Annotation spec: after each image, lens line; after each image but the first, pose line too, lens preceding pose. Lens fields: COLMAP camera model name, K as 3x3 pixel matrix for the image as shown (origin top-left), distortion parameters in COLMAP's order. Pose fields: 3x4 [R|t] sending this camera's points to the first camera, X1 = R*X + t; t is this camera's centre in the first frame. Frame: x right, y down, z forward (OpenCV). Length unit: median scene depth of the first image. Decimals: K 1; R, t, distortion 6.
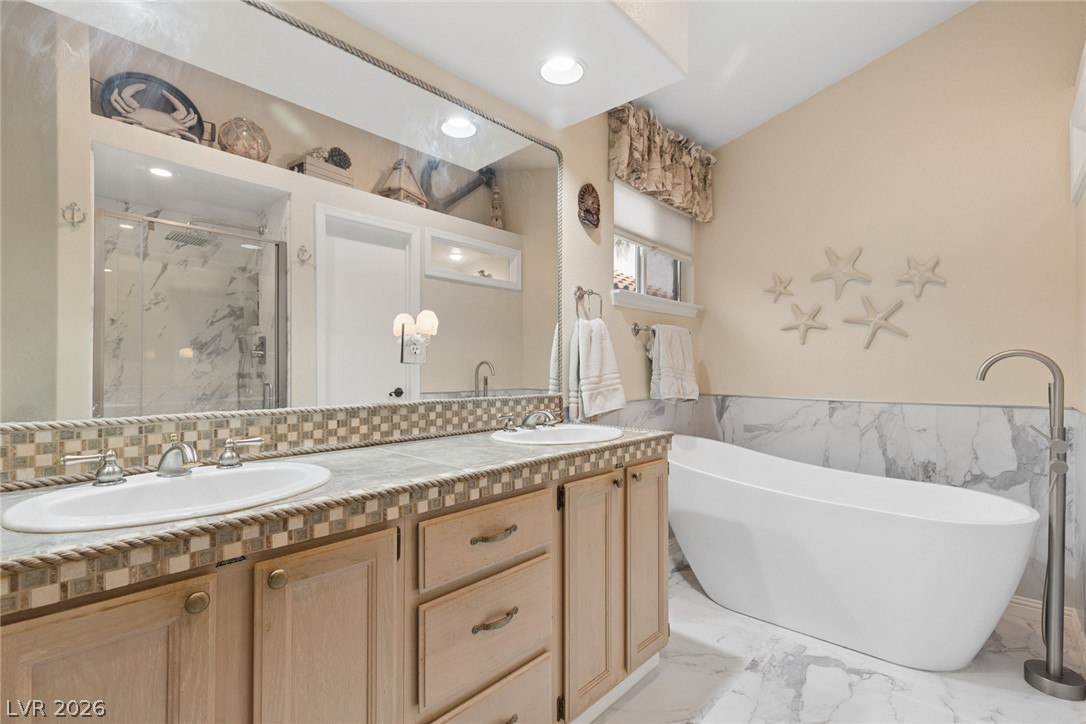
lens RADIAL K [[489.4, 0, 546.5], [0, 489.4, 362.4], [0, 0, 1]] dist [-0.000991, -0.000233]
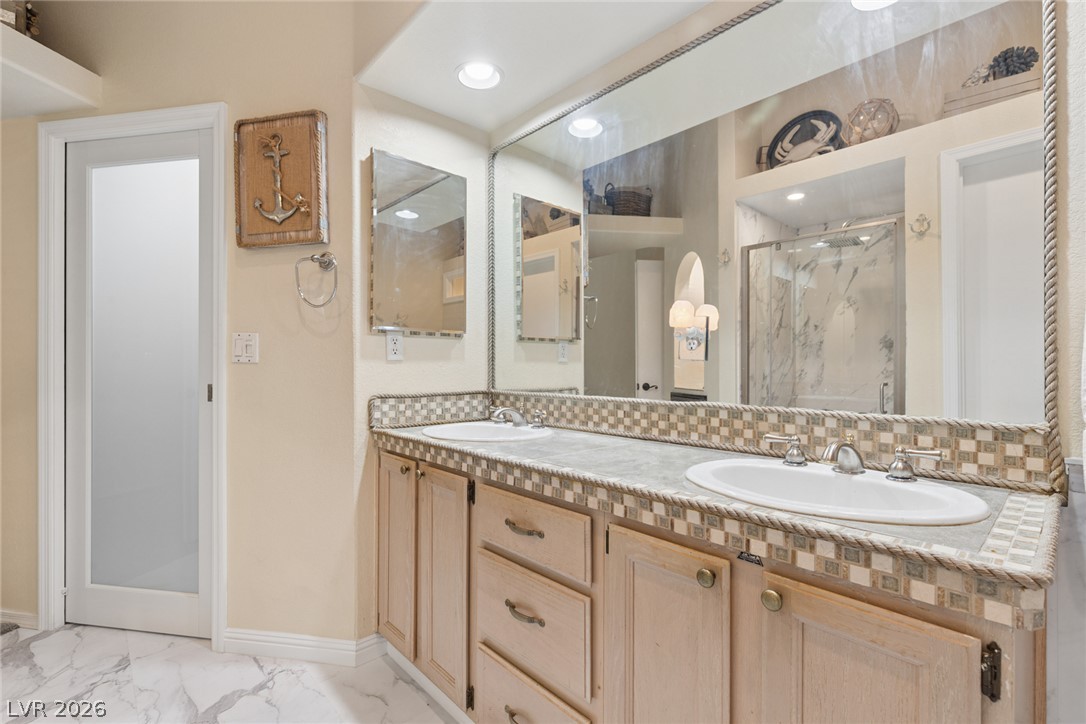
lens RADIAL K [[501.2, 0, 543.0], [0, 501.2, 329.9], [0, 0, 1]] dist [0.033551, -0.000198]
pose [[-0.096948, -0.074887, -0.992468, 0.615966], [0.011072, 0.997022, -0.076312, 0.013484], [0.995228, -0.018387, -0.095830, 0.740408]]
